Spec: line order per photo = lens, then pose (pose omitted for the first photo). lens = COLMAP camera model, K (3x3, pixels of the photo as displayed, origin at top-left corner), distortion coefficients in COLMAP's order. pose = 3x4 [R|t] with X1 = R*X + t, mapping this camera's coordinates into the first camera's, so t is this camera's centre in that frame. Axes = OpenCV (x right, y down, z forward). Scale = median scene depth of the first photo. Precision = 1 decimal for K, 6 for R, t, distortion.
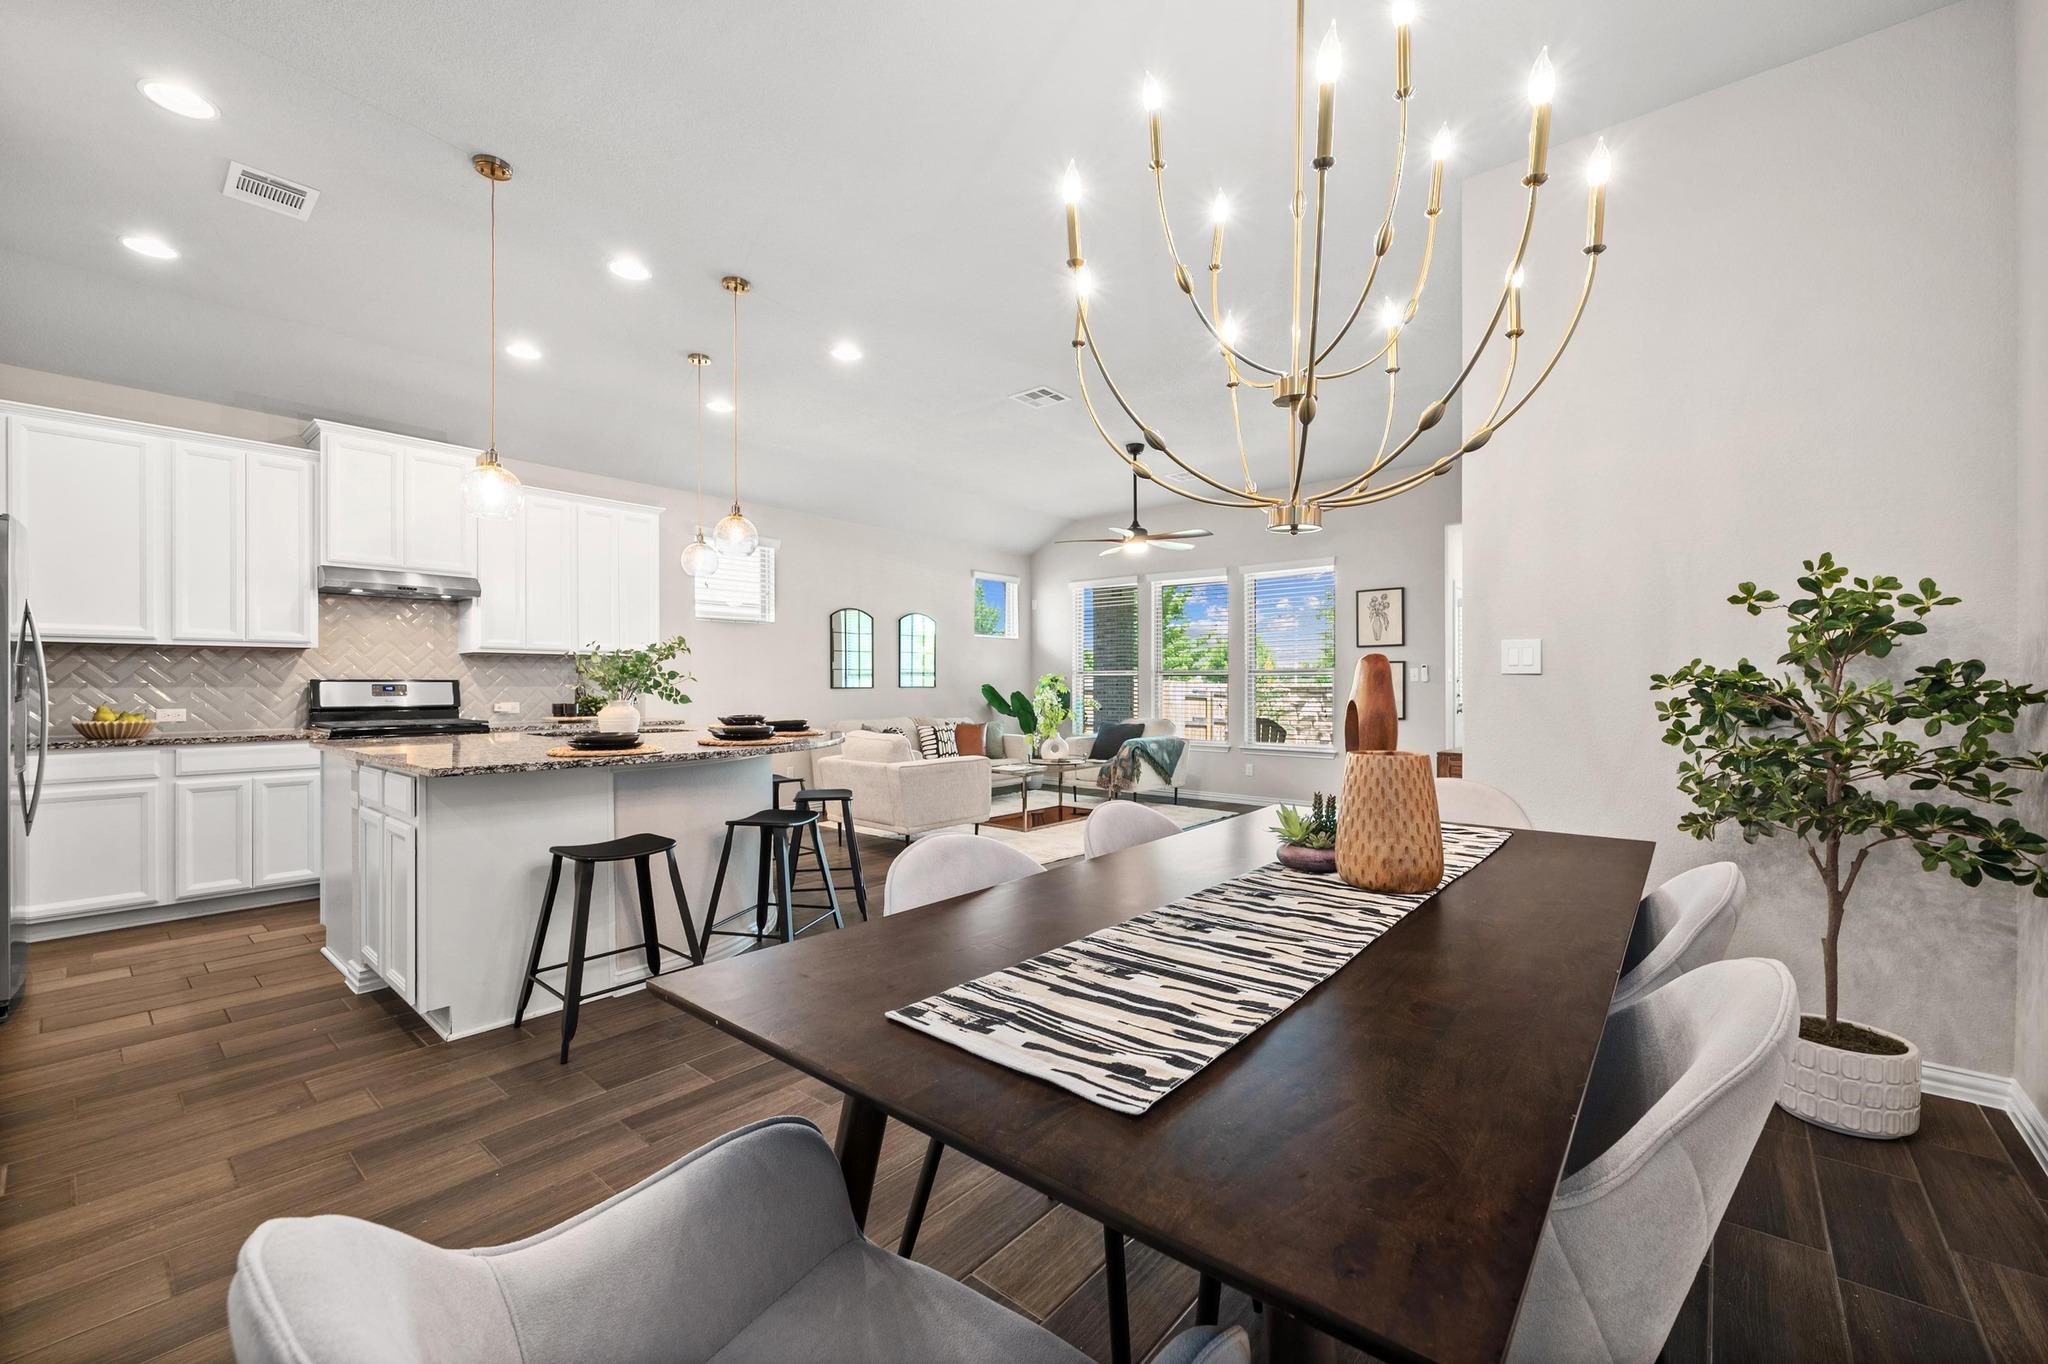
lens RADIAL K [[826.8, 0, 1026.3], [0, 826.8, 686.4], [0, 0, 1]] dist [0.000079, 0.000220]
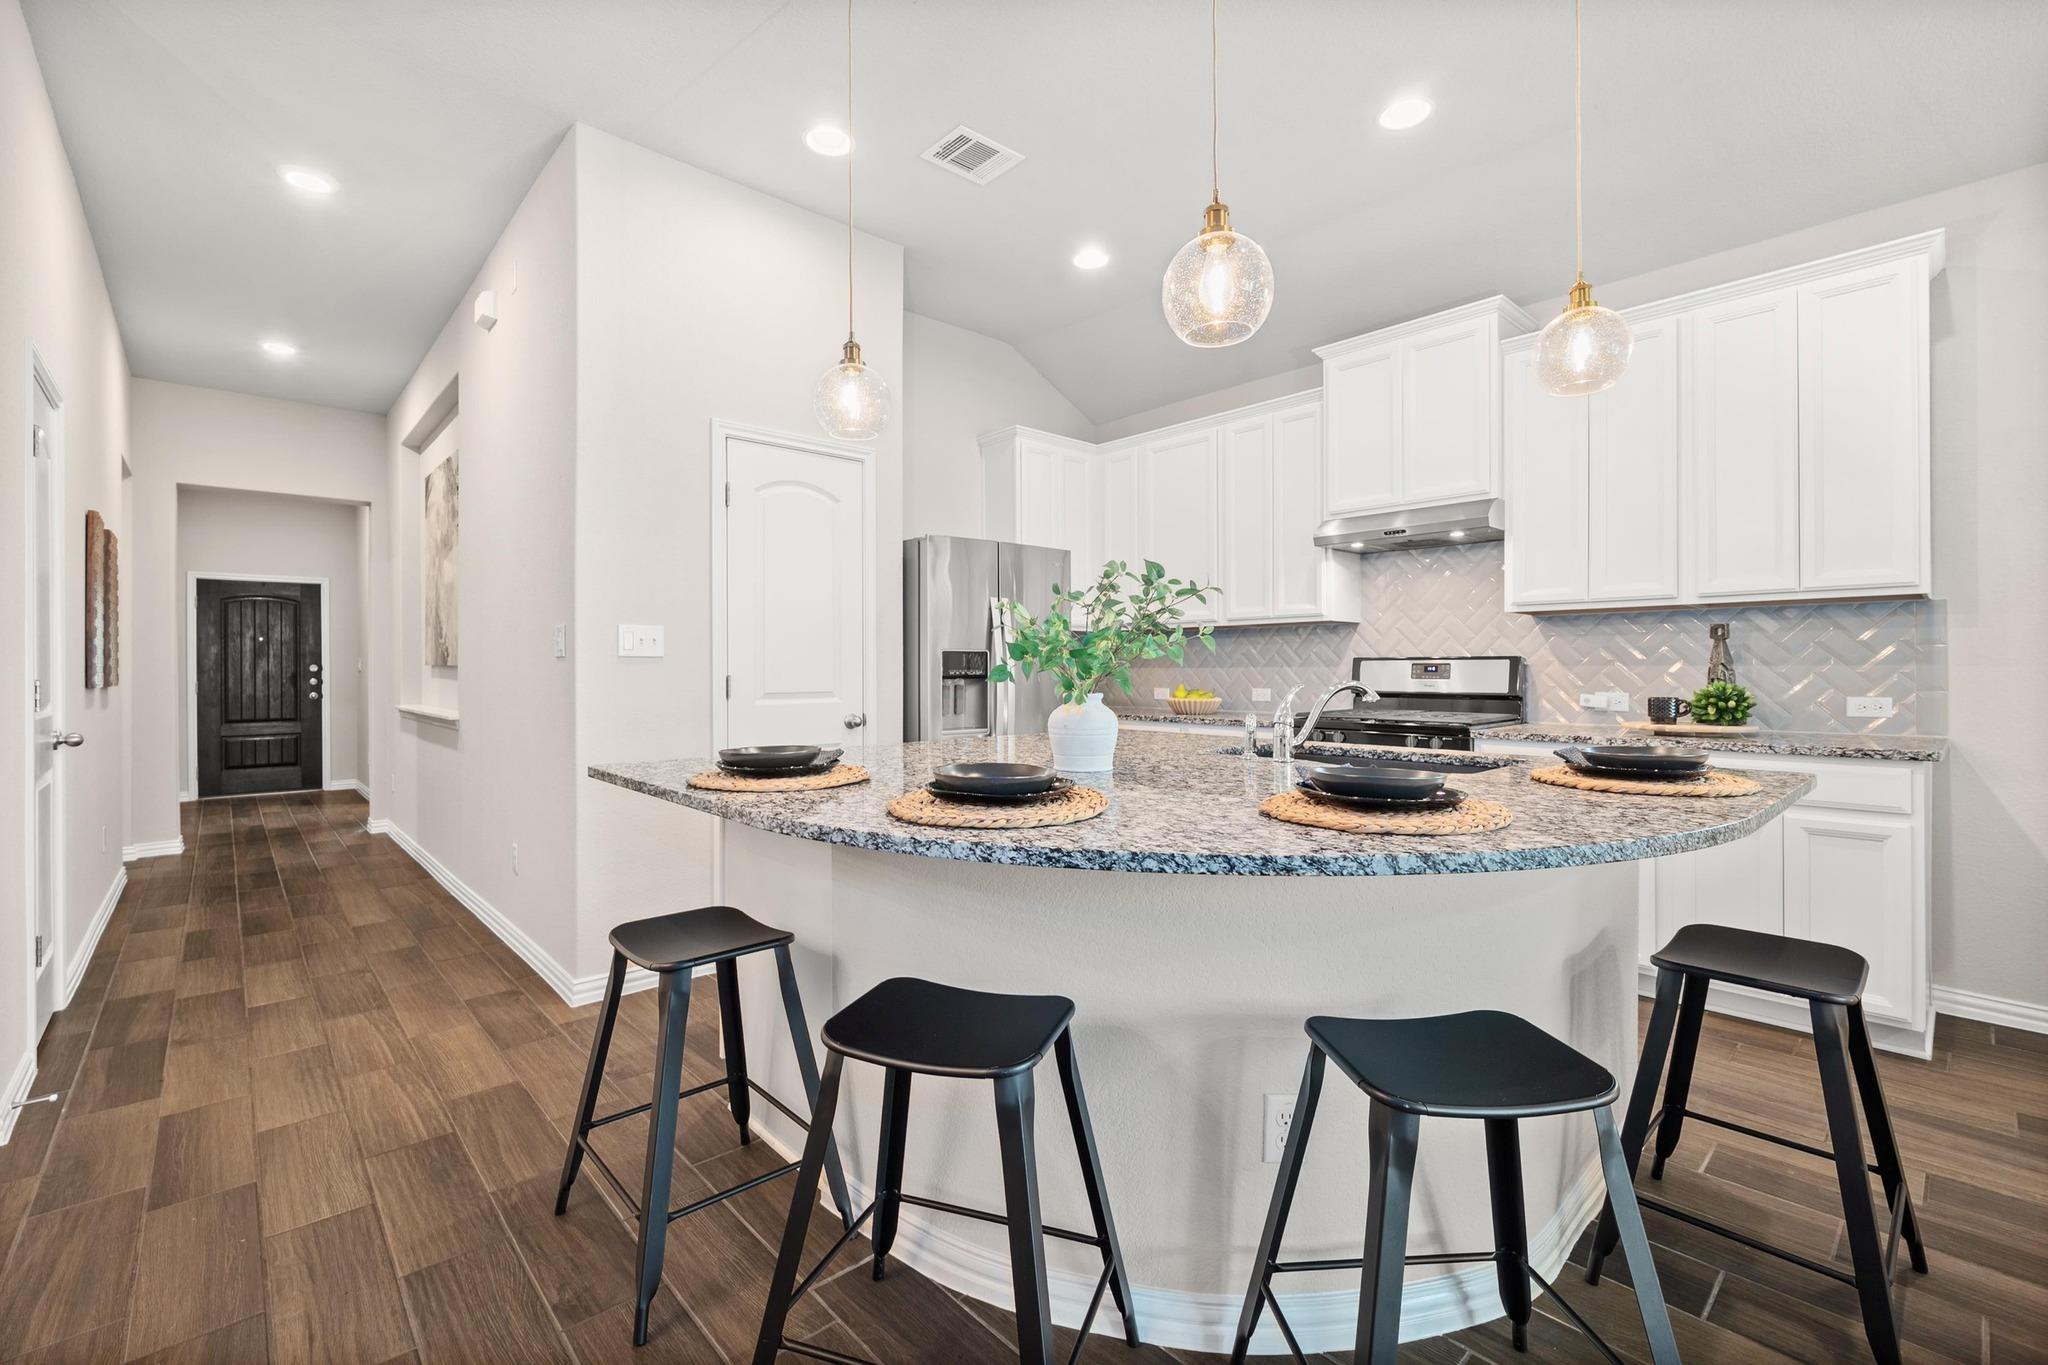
lens RADIAL K [[880.1, 0, 1018.2], [0, 880.1, 669.5], [0, 0, 1]] dist [-0.003739, -0.000682]
pose [[-0.126723, 0.004549, -0.991928, 0.063224], [0.001470, 0.999989, 0.004398, -0.000690], [0.991937, -0.000901, -0.126728, 0.795632]]
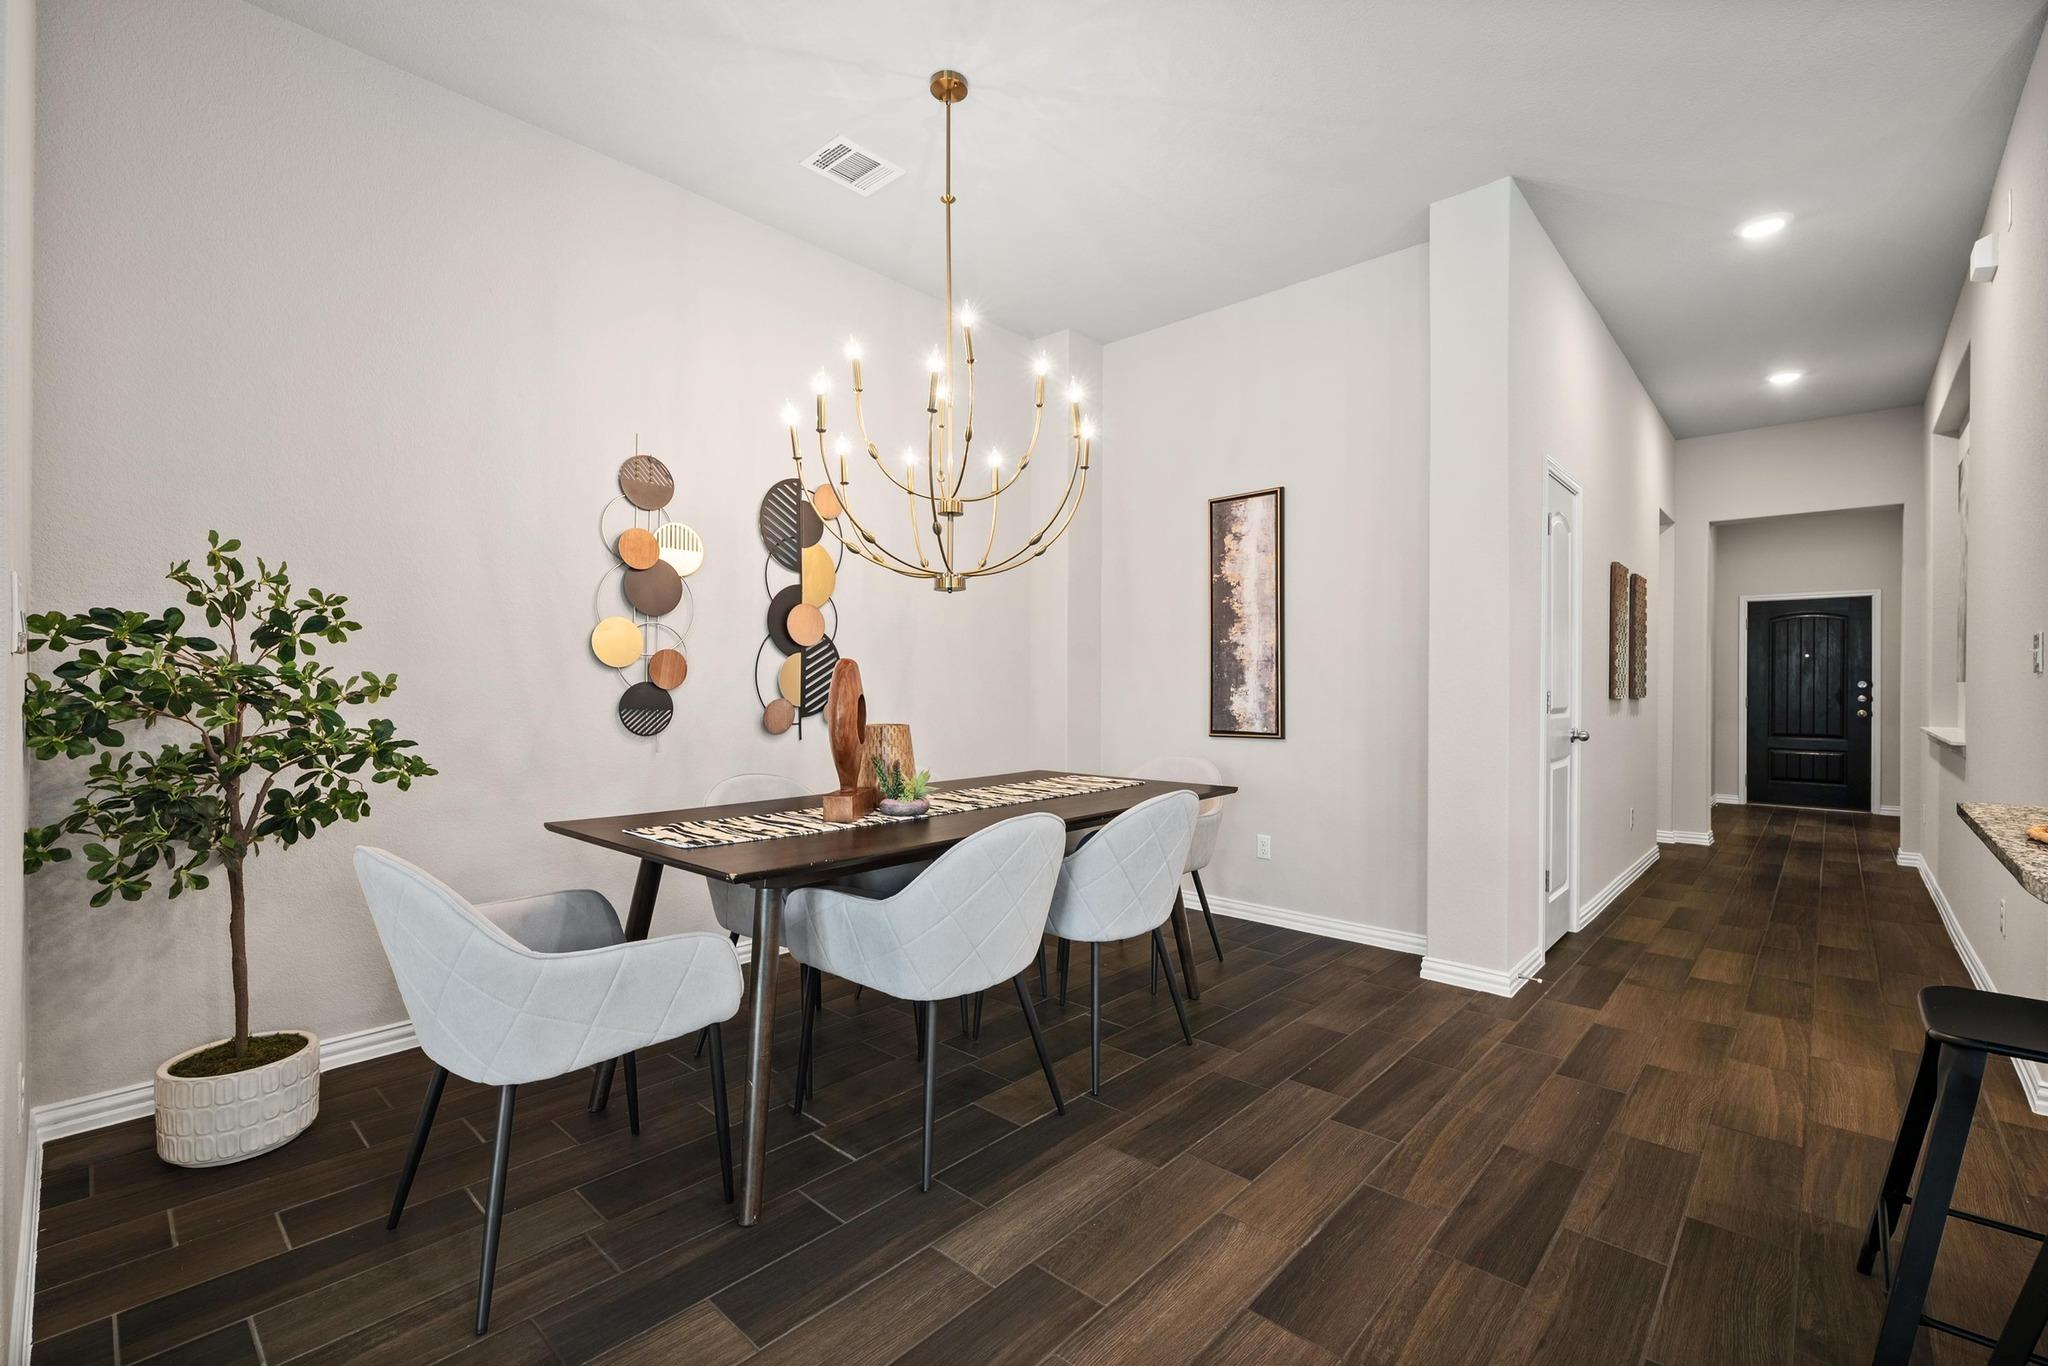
lens RADIAL K [[884.7, 0, 1031.4], [0, 884.7, 686.0], [0, 0, 1]] dist [0.000391, -0.000154]
pose [[-0.999457, -0.003549, 0.032752, 0.035409], [-0.003333, 0.999972, 0.006653, -0.001025], [-0.032775, 0.006541, -0.999441, 0.920867]]
